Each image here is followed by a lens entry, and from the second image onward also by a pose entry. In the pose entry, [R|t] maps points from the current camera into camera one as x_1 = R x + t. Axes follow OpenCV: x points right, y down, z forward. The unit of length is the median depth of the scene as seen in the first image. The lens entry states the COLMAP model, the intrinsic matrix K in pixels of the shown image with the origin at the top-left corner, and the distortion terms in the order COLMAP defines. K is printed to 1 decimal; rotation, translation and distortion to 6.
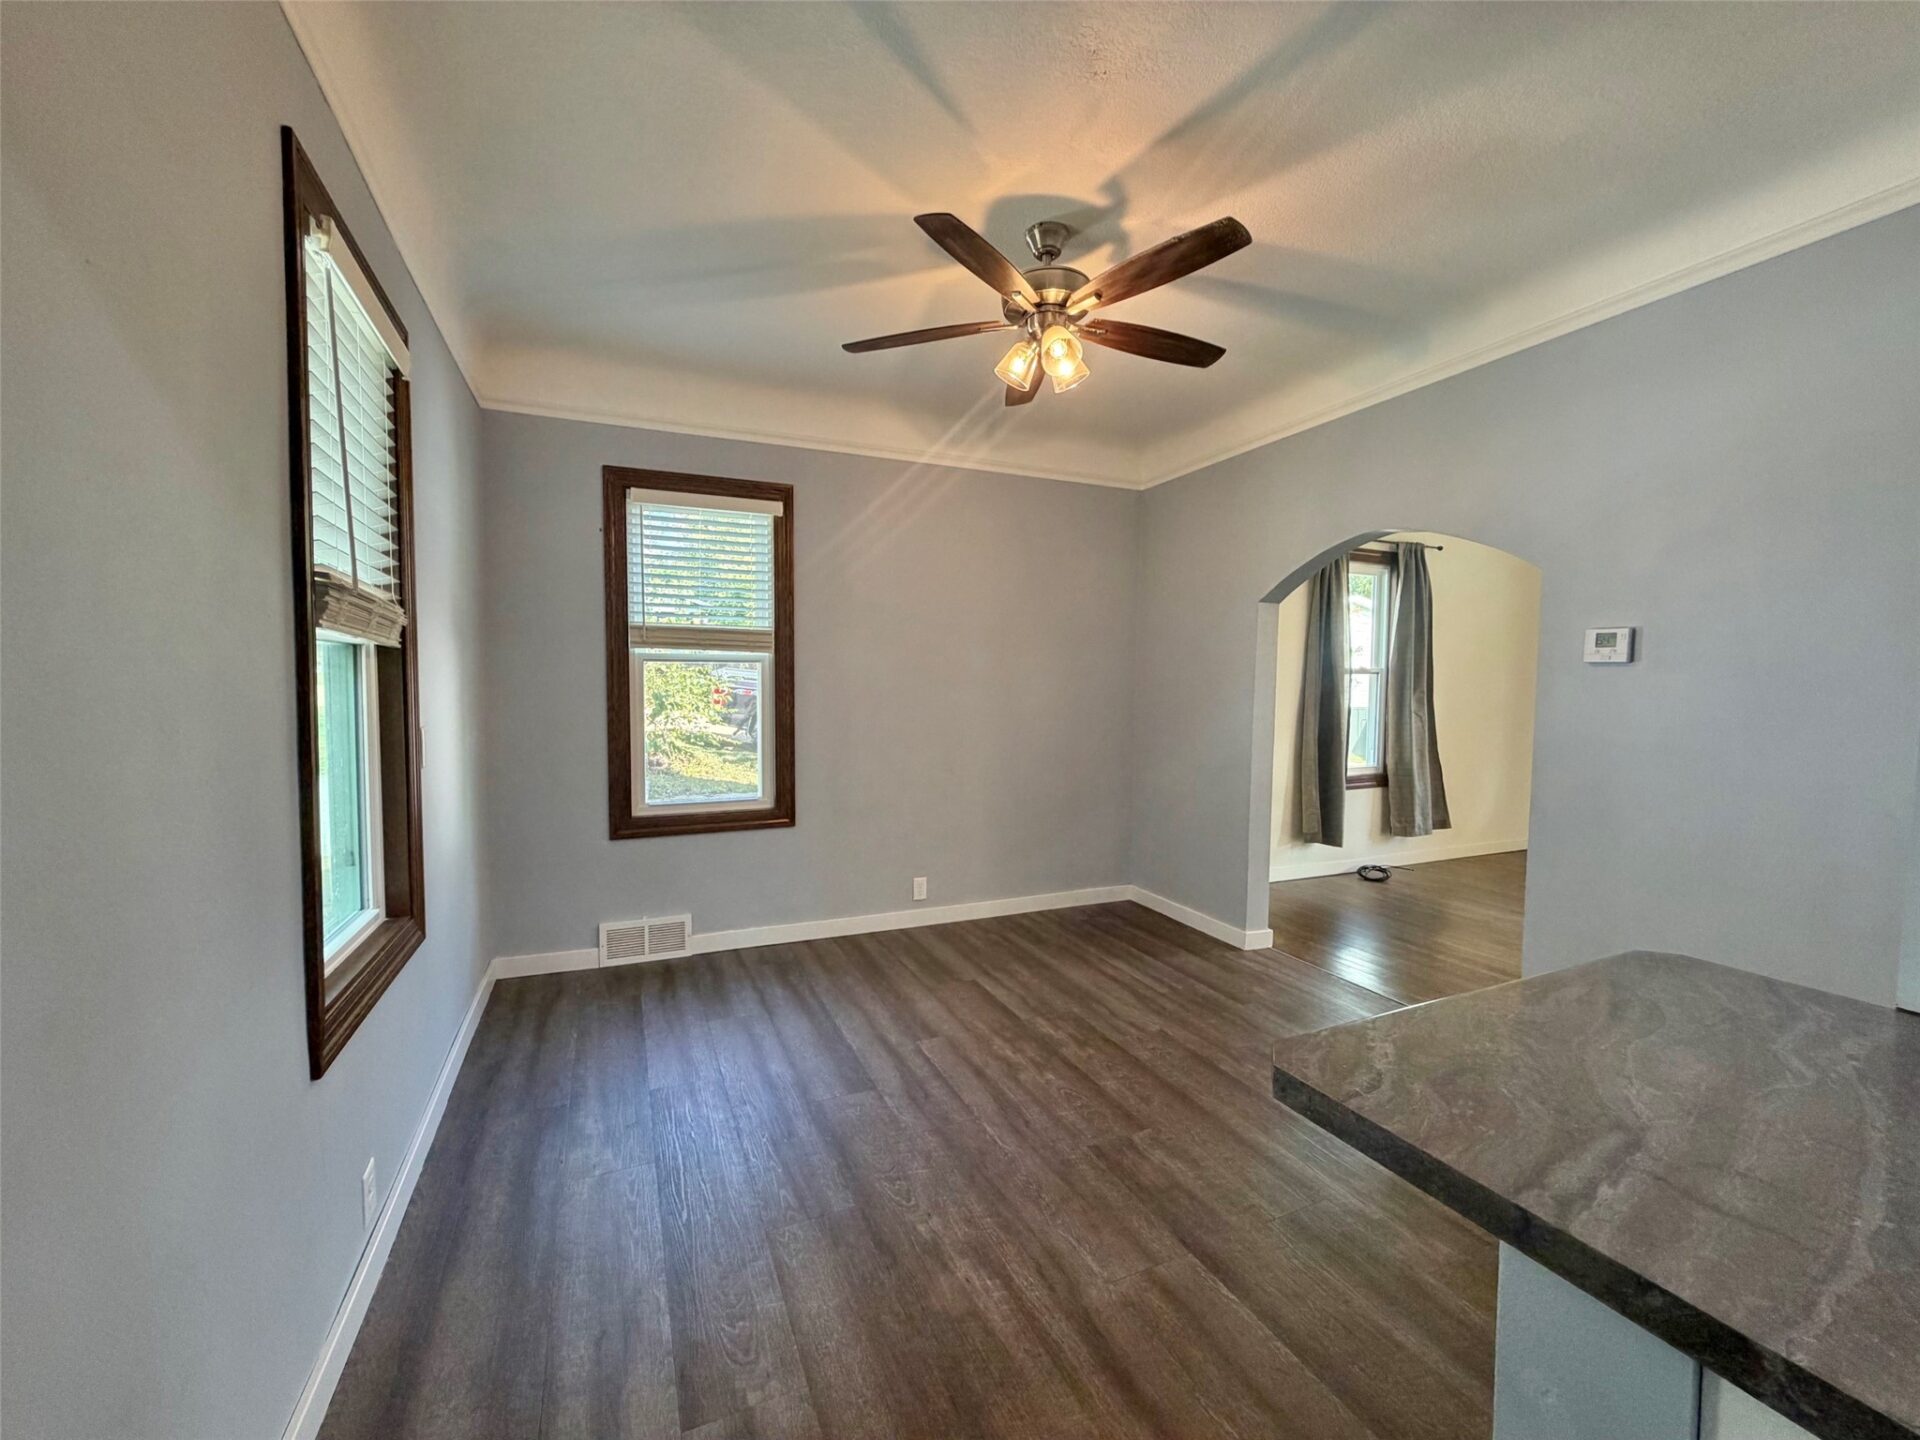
lens RADIAL K [[757.3, 0, 942.2], [0, 757.3, 711.0], [0, 0, 1]] dist [0.000759, 0.000039]
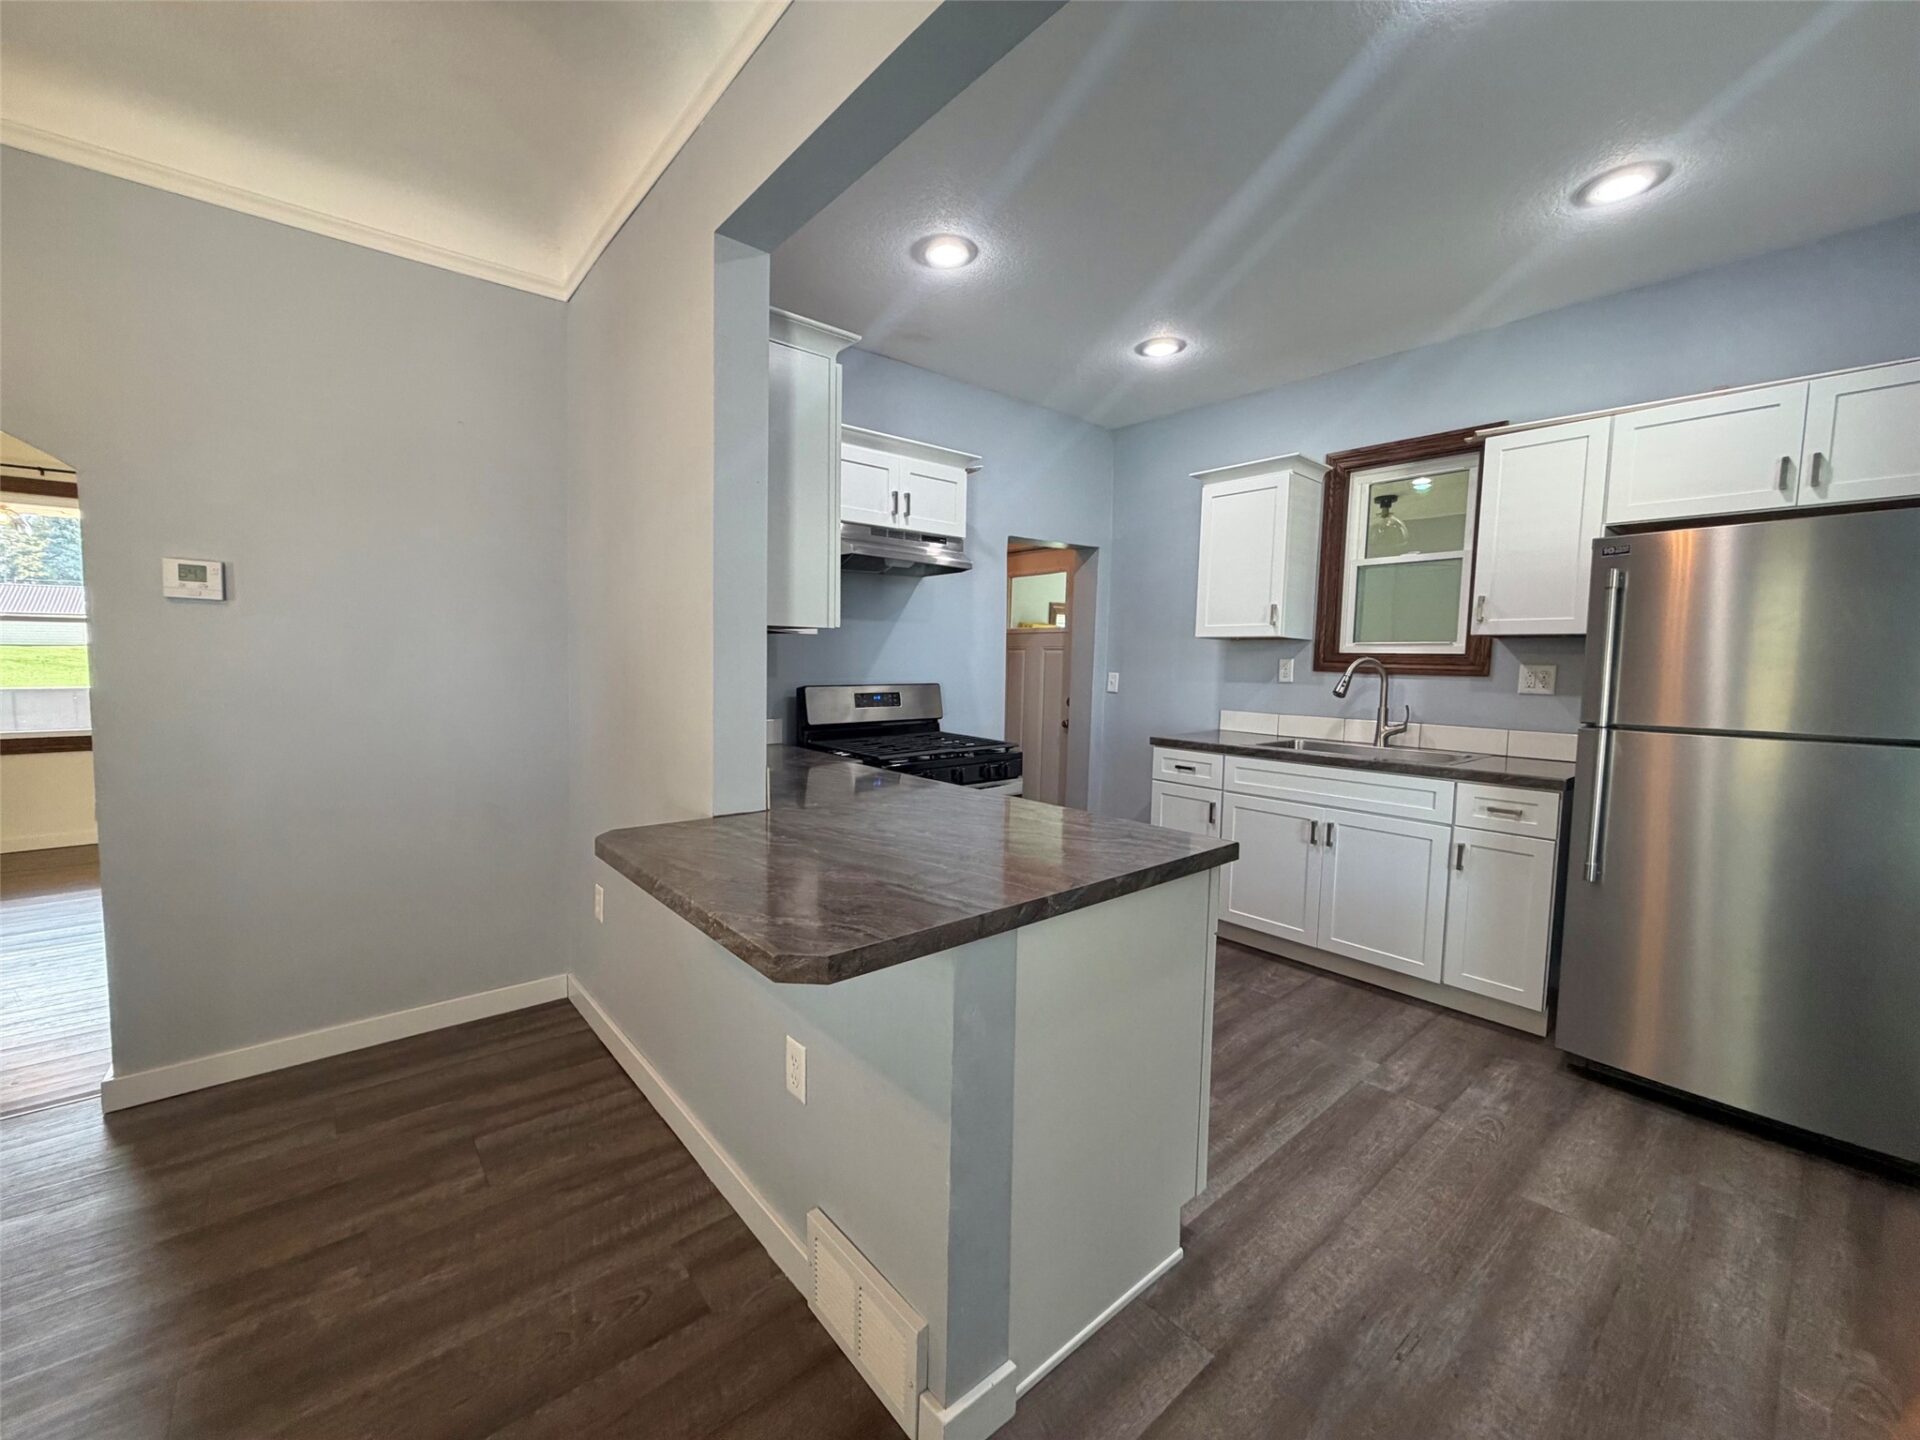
lens RADIAL K [[764.1, 0, 954.9], [0, 764.1, 720.2], [0, 0, 1]] dist [0.001010, -0.000372]
pose [[-0.288951, -0.081996, 0.953826, -0.151214], [0.016771, 0.995739, 0.090680, 0.006546], [-0.957197, 0.042198, -0.286344, 0.265218]]
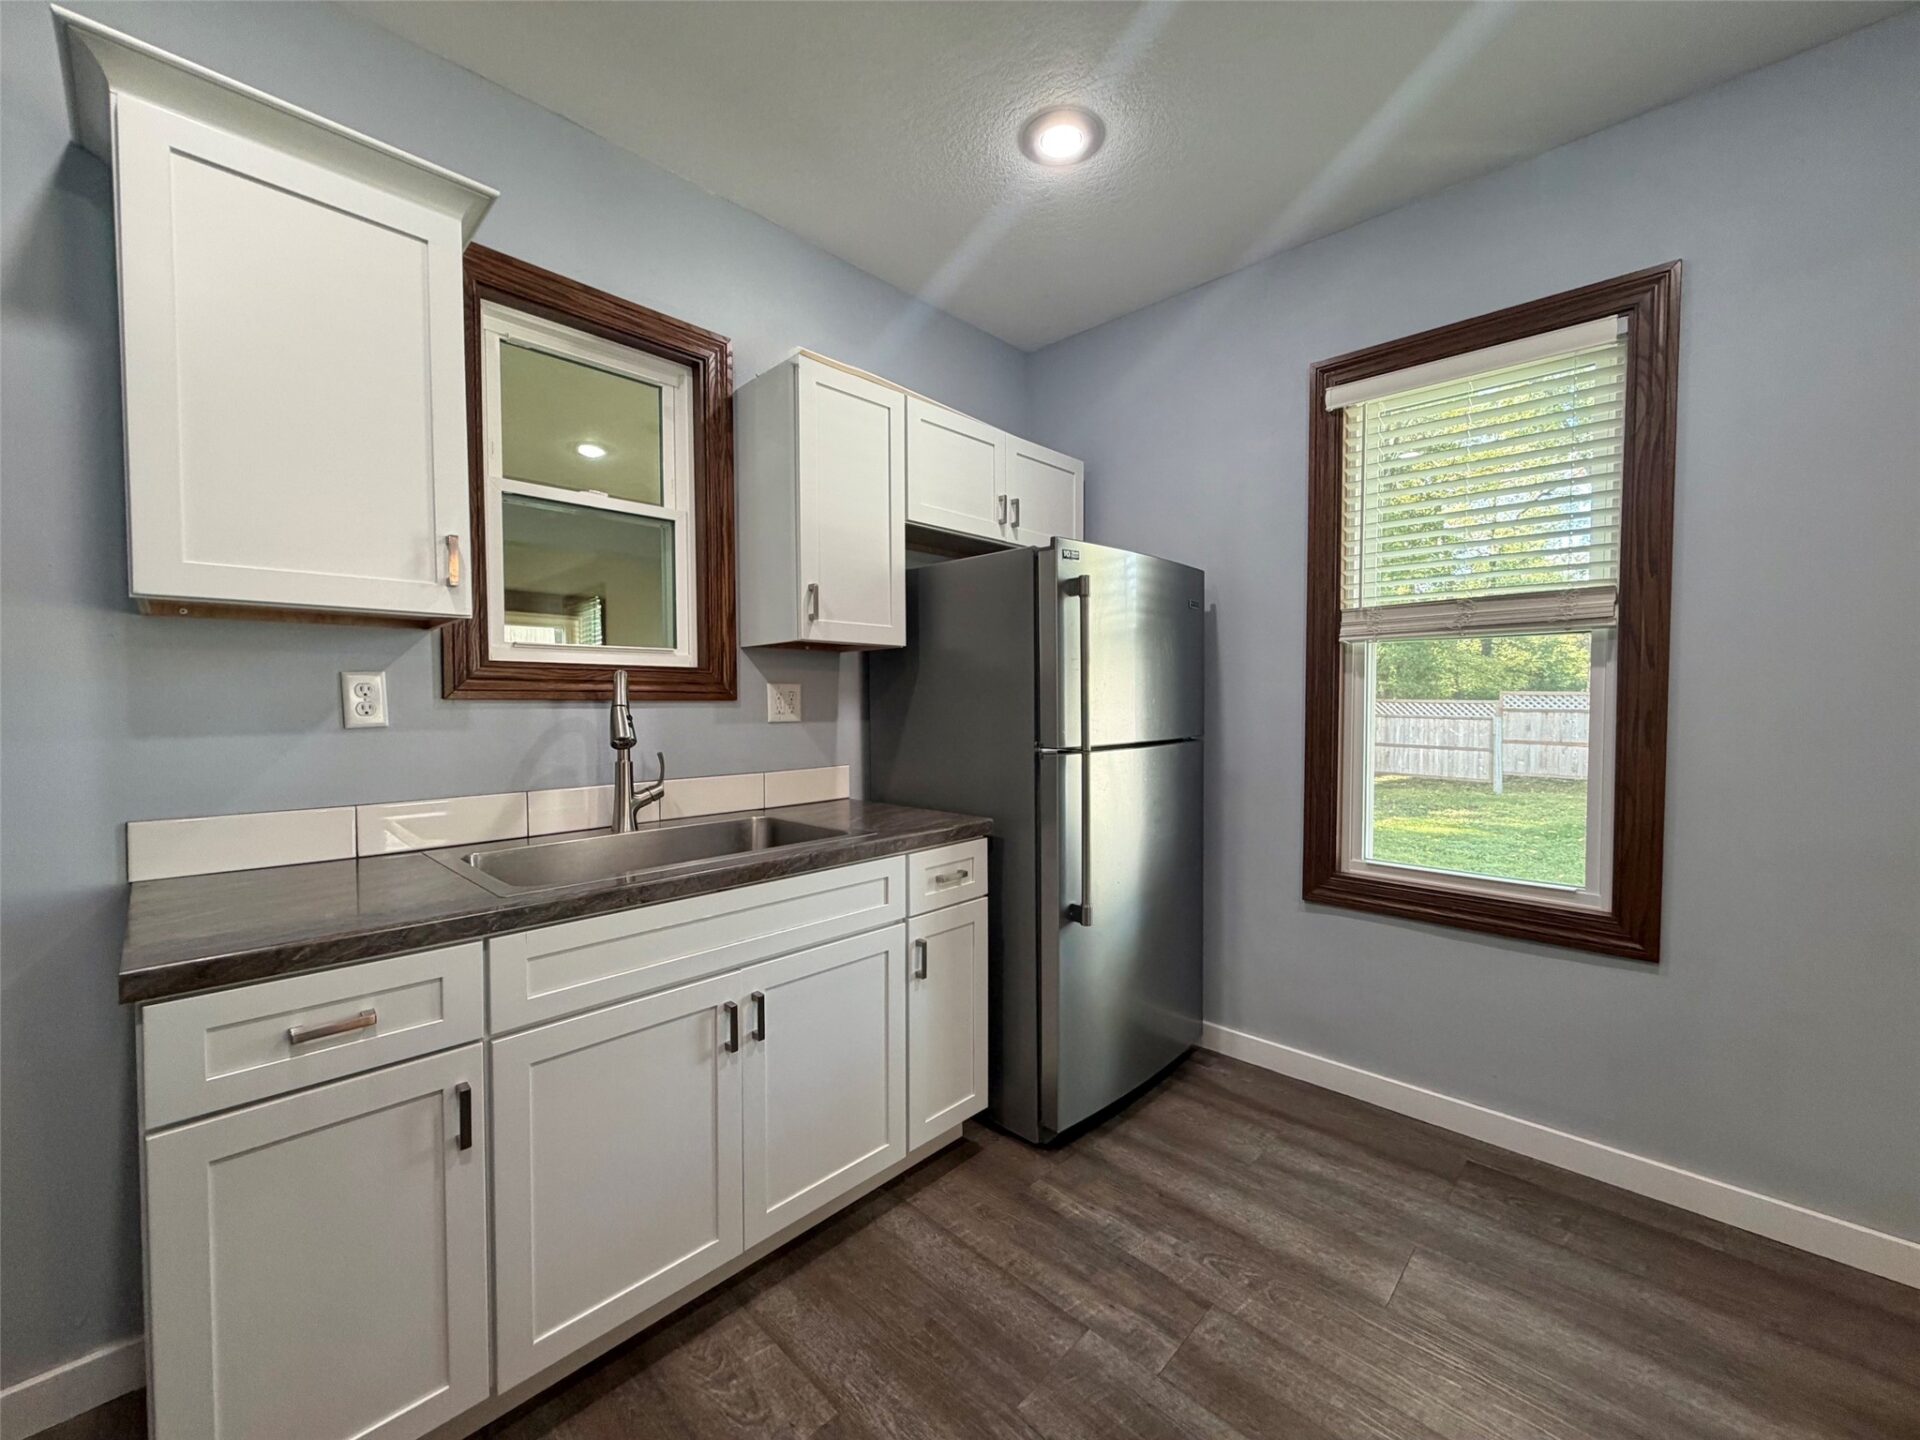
lens RADIAL K [[764.1, 0, 954.9], [0, 764.1, 720.2], [0, 0, 1]] dist [0.001010, -0.000372]
pose [[-0.924183, 0.010693, -0.381801, 0.562057], [-0.013860, 0.998011, 0.061499, 0.021562], [0.381699, 0.062128, -0.922196, 0.065226]]
